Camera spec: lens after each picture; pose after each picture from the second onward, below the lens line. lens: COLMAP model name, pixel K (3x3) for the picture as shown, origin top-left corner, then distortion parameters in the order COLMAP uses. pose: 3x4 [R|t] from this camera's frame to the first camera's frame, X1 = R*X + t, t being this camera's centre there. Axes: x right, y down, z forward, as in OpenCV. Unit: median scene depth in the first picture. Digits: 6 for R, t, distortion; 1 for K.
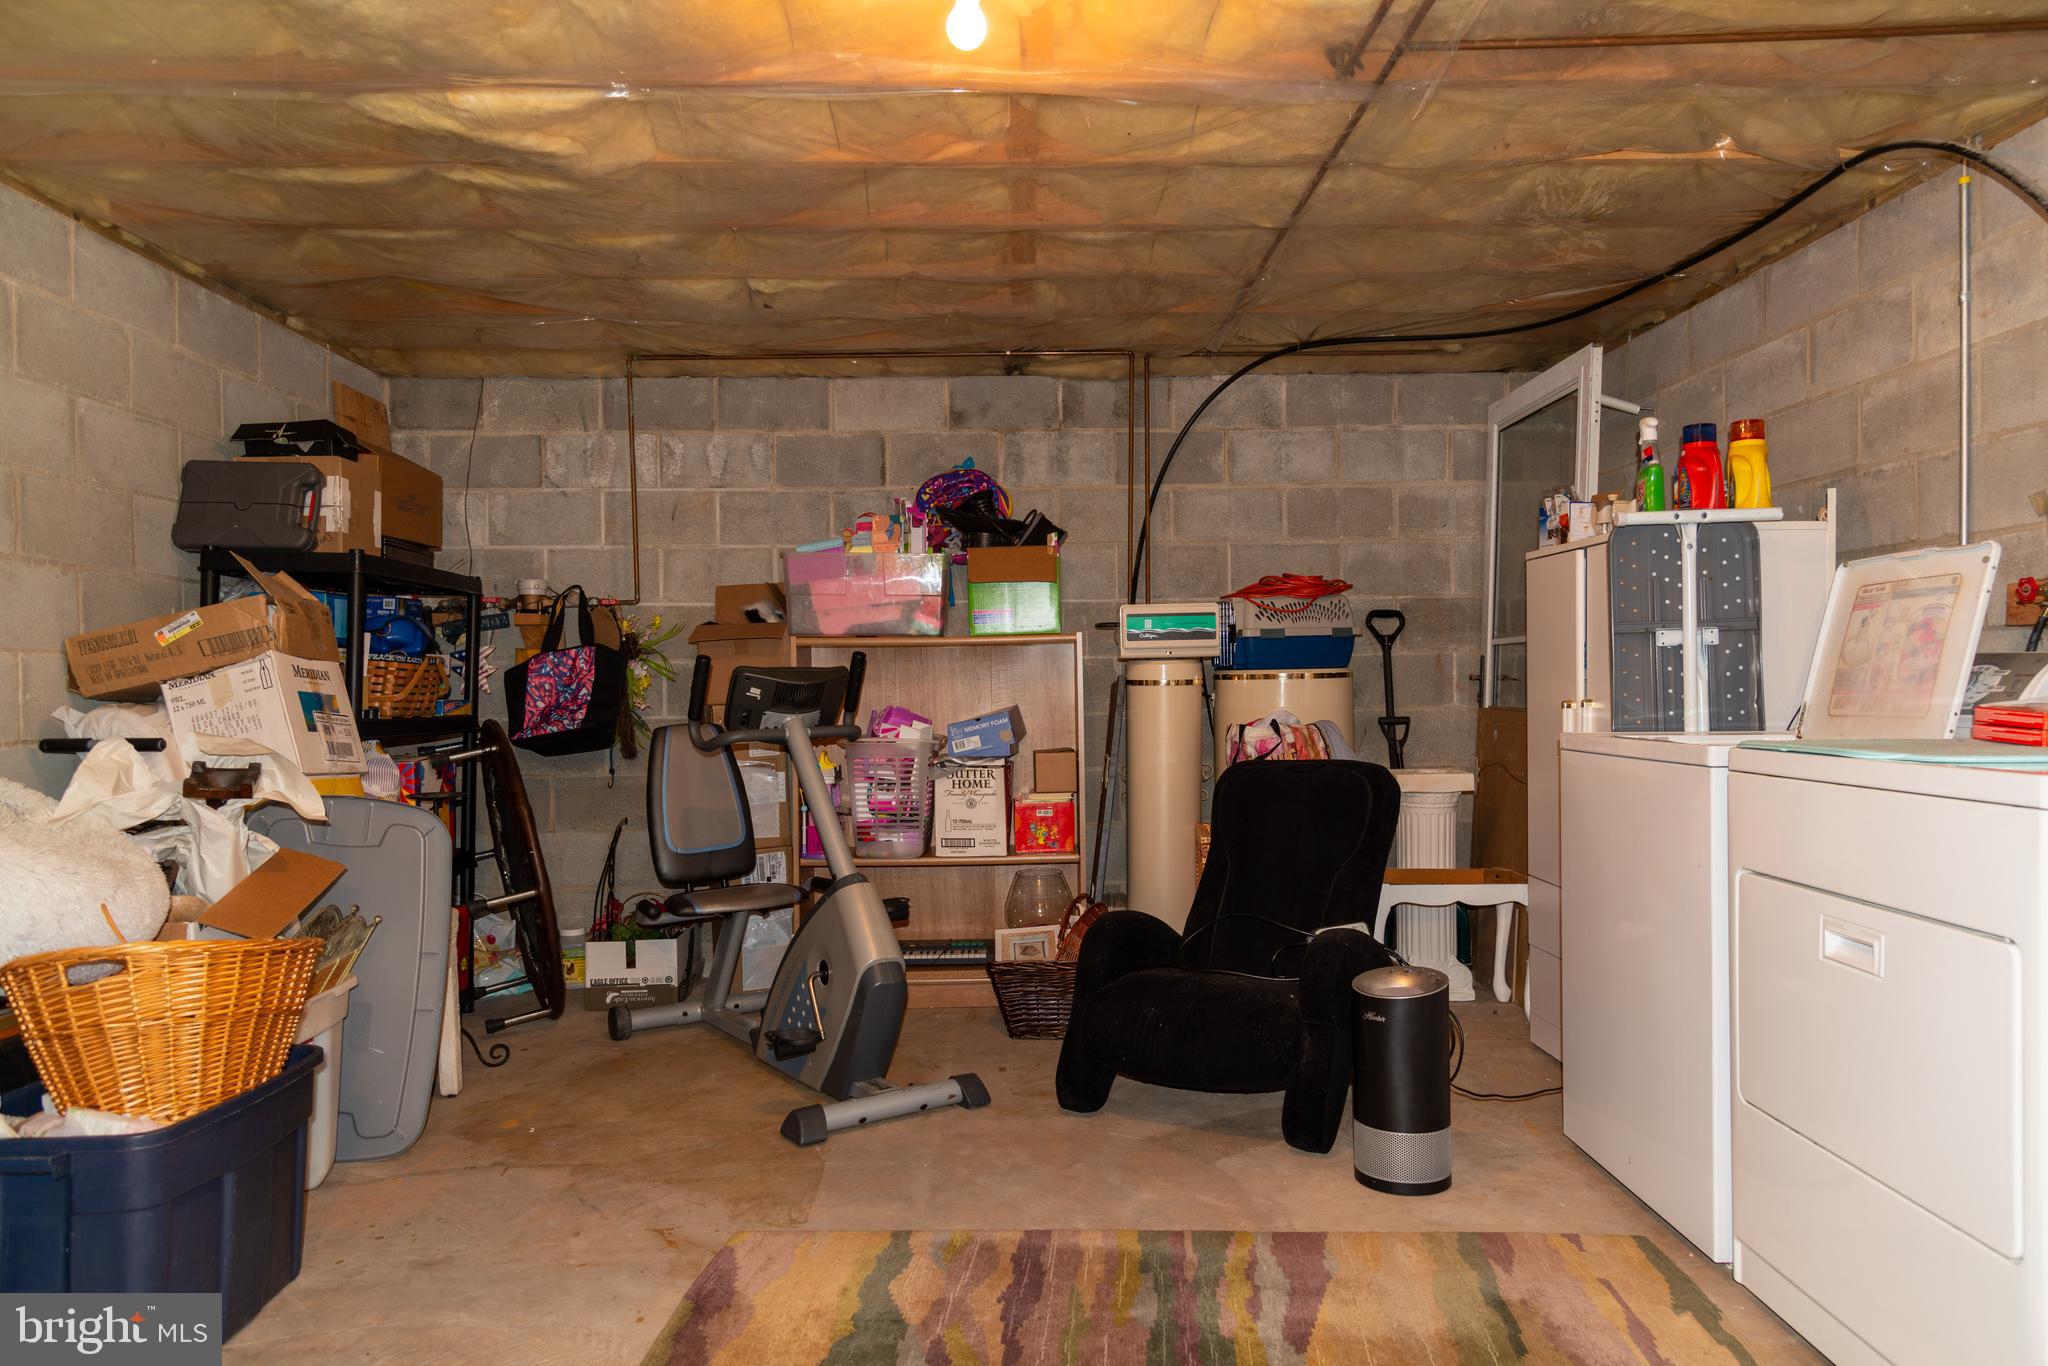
lens RADIAL K [[1374.6, 0, 1023.8], [0, 1374.6, 689.9], [0, 0, 1]] dist [0.025509, -0.024511]
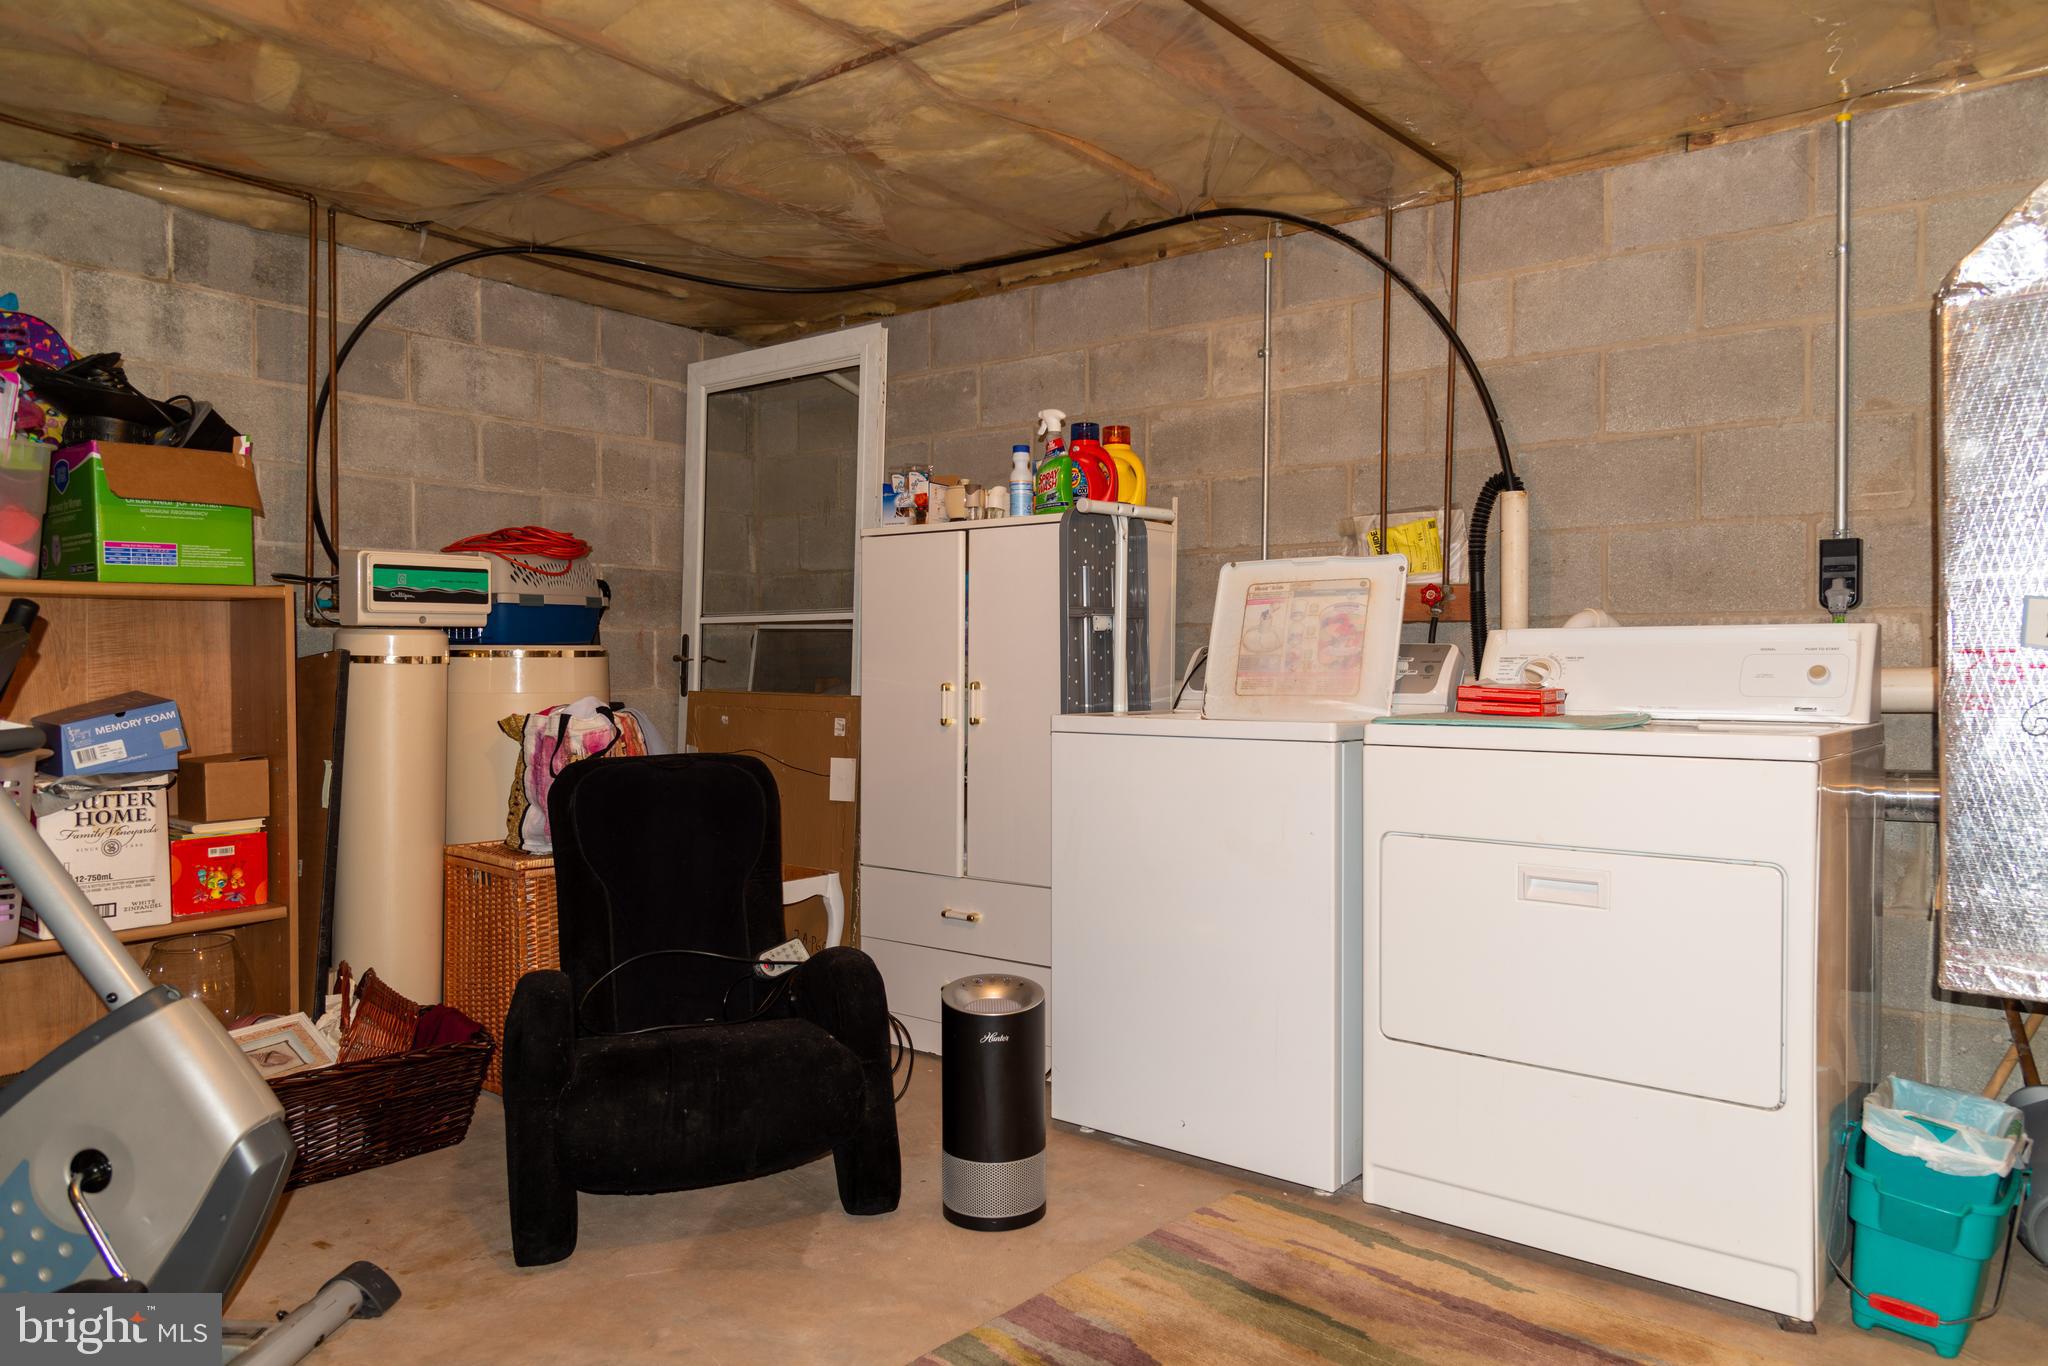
lens RADIAL K [[1374.6, 0, 1023.8], [0, 1374.6, 689.9], [0, 0, 1]] dist [0.025509, -0.024511]
pose [[0.618652, -0.004335, 0.785653, -0.277102], [-0.004162, 0.999953, 0.008794, 0.003081], [-0.785654, -0.008711, 0.618605, 0.281133]]
